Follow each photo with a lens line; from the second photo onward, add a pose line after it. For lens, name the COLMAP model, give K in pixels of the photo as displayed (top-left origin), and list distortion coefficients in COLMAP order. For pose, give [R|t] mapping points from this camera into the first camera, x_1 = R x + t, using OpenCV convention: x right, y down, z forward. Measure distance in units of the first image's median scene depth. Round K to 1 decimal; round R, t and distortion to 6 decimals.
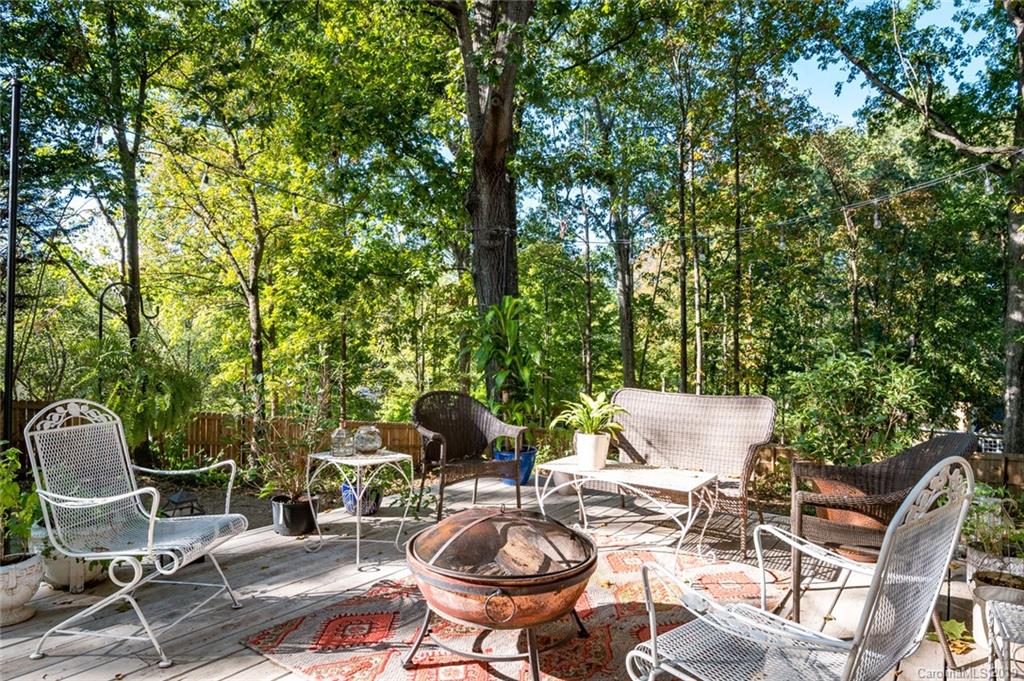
lens RADIAL K [[614.4, 0, 504.8], [0, 614.4, 340.5], [0, 0, 1]] dist [0.005711, -0.019902]
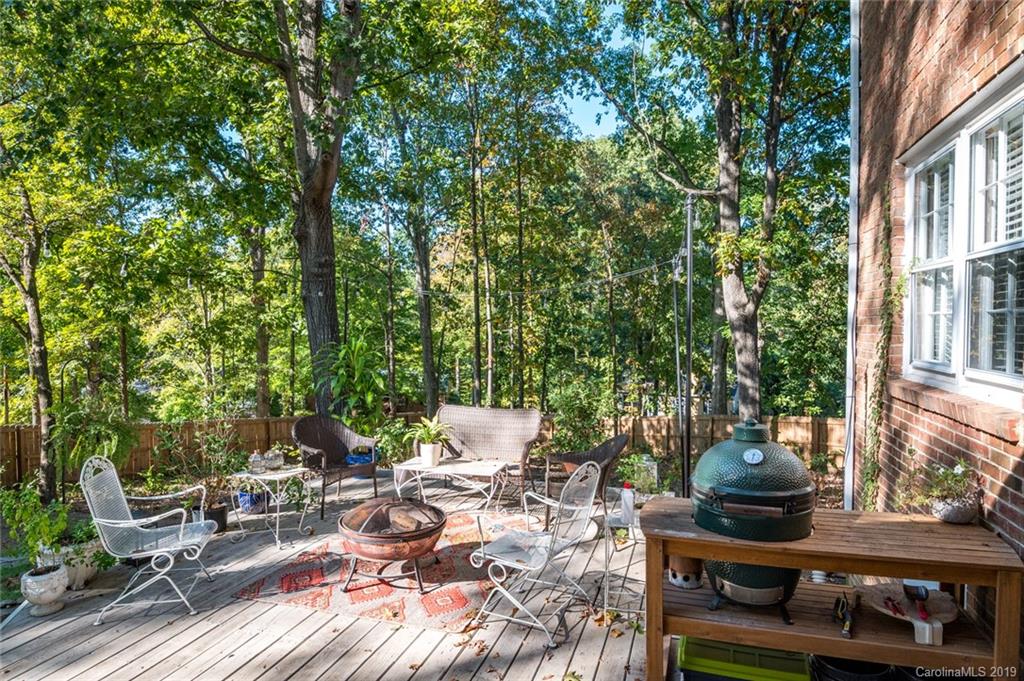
lens RADIAL K [[614.4, 0, 504.8], [0, 614.4, 340.5], [0, 0, 1]] dist [0.005711, -0.019902]
pose [[0.945094, -0.025436, 0.325806, -0.165959], [0.013440, 0.999148, 0.039018, -0.153386], [-0.326521, -0.032497, 0.944631, -0.480242]]
